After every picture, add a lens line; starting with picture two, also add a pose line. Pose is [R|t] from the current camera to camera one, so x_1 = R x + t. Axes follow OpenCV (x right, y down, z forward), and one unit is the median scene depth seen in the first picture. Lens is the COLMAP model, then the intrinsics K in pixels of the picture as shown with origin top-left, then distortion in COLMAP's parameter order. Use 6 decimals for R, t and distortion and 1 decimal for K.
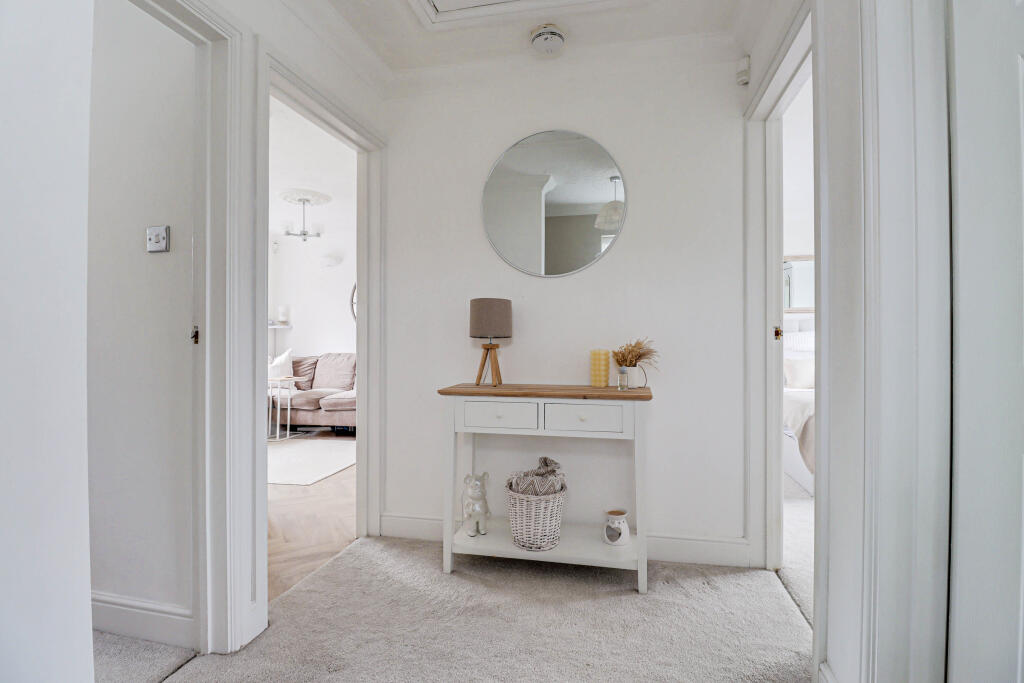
lens RADIAL K [[486.7, 0, 526.5], [0, 486.7, 340.3], [0, 0, 1]] dist [0.000531, -0.000077]
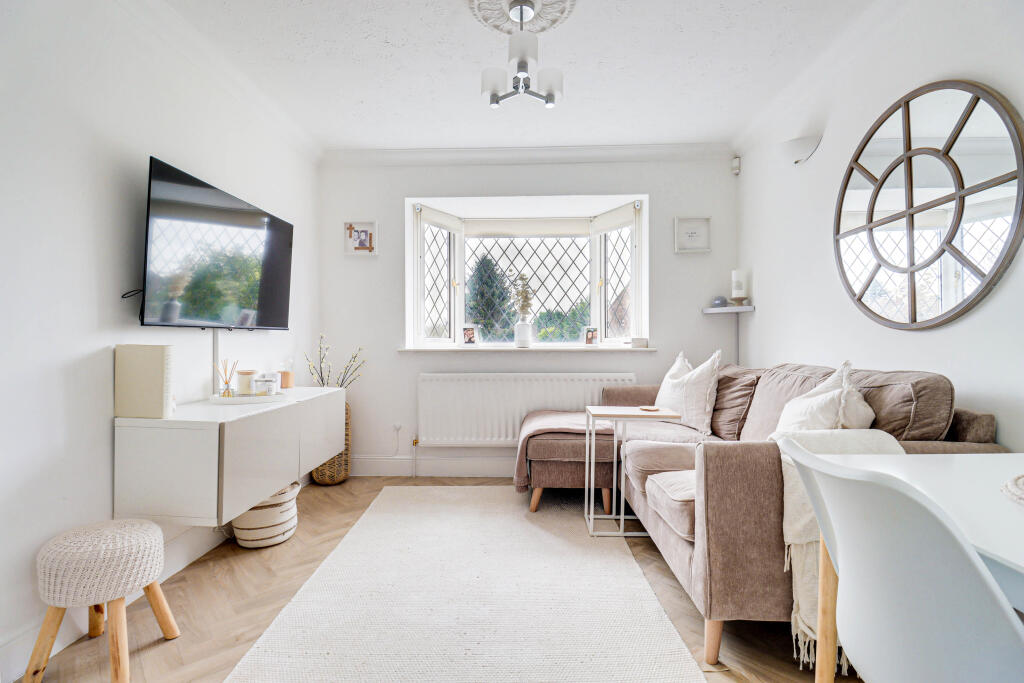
lens RADIAL K [[483.7, 0, 510.5], [0, 483.7, 336.4], [0, 0, 1]] dist [0.001711, -0.007368]
pose [[0.166652, -0.001793, -0.986014, -0.025455], [0.005390, 0.999985, -0.000907, 0.001252], [0.986001, -0.005164, 0.166659, 0.719451]]
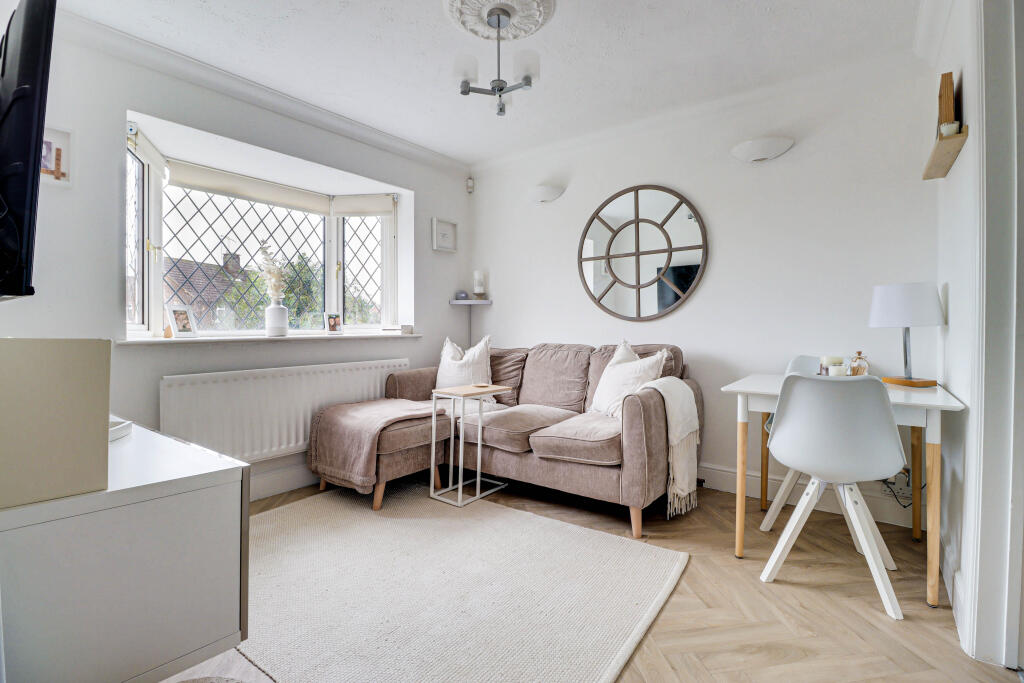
lens RADIAL K [[482.1, 0, 515.2], [0, 482.1, 327.4], [0, 0, 1]] dist [0.000314, -0.000431]
pose [[0.906874, 0.005669, -0.421365, -0.194303], [-0.001651, 0.999950, 0.009900, 0.000139], [0.421399, -0.008282, 0.906837, 0.459536]]
